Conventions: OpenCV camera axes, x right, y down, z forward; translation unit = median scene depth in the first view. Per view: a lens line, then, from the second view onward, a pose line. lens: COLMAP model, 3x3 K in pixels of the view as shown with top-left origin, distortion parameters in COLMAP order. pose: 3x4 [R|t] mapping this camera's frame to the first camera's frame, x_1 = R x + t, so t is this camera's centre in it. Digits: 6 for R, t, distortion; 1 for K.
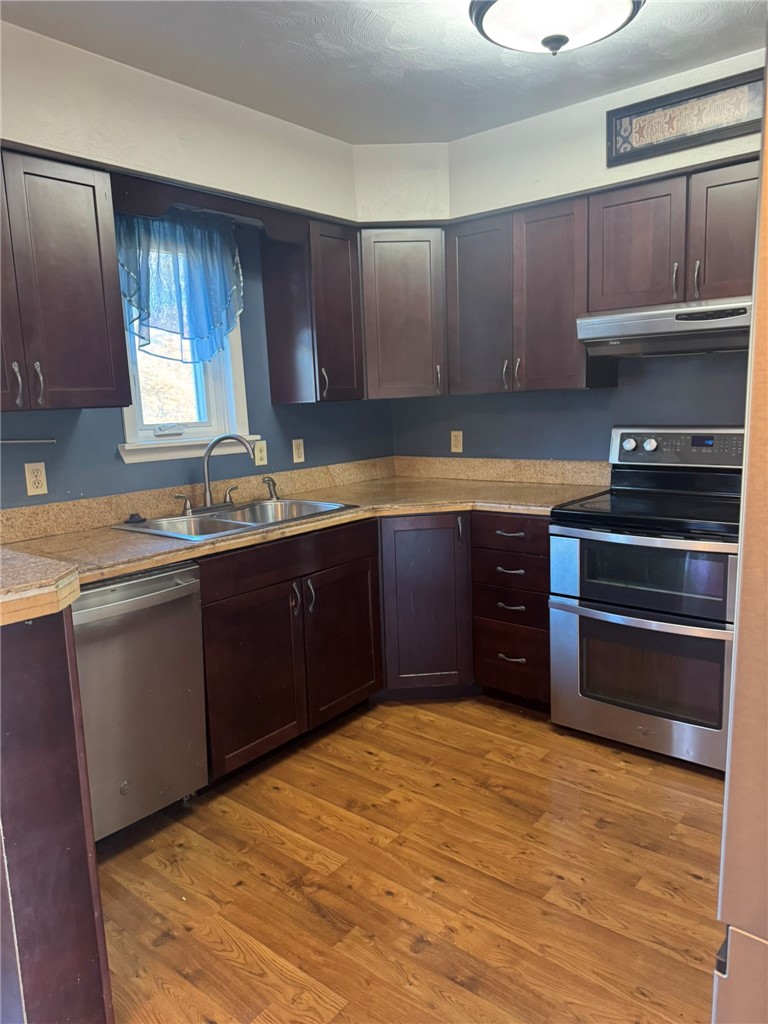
lens RADIAL K [[737.5, 0, 381.1], [0, 737.5, 491.8], [0, 0, 1]] dist [0.037061, -0.031431]
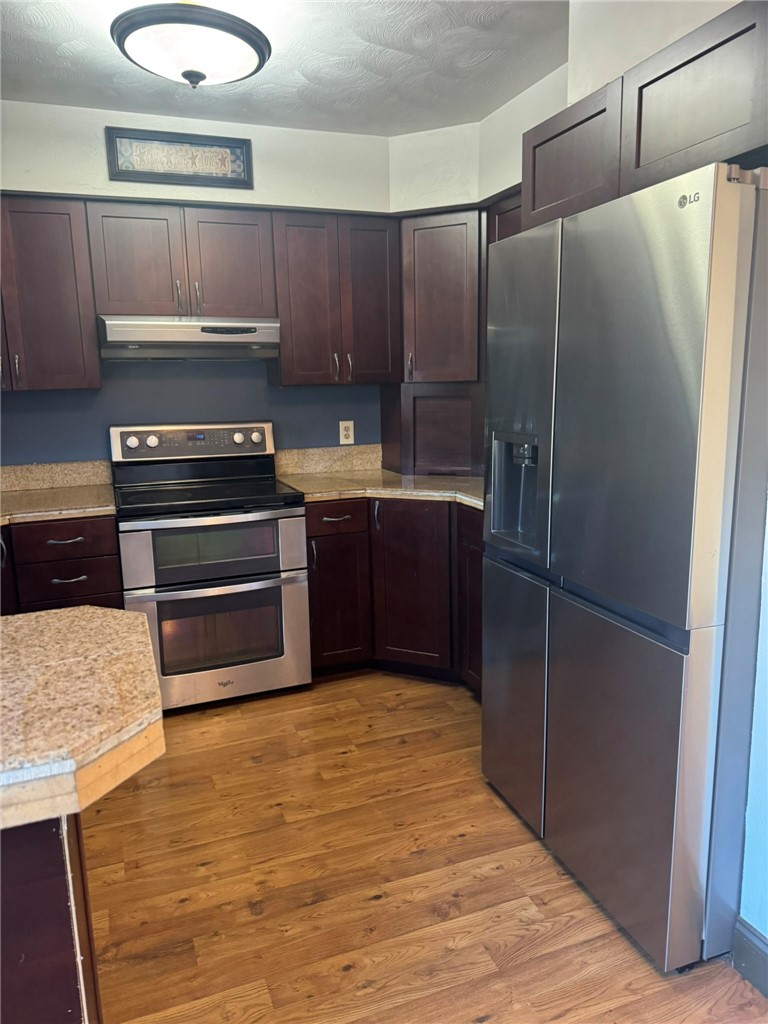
lens RADIAL K [[737.5, 0, 381.1], [0, 737.5, 491.8], [0, 0, 1]] dist [0.037061, -0.031431]
pose [[0.483706, -0.109109, 0.868403, -0.621289], [0.114470, 0.991563, 0.060823, -0.023838], [-0.867713, 0.069986, 0.492114, 0.238110]]
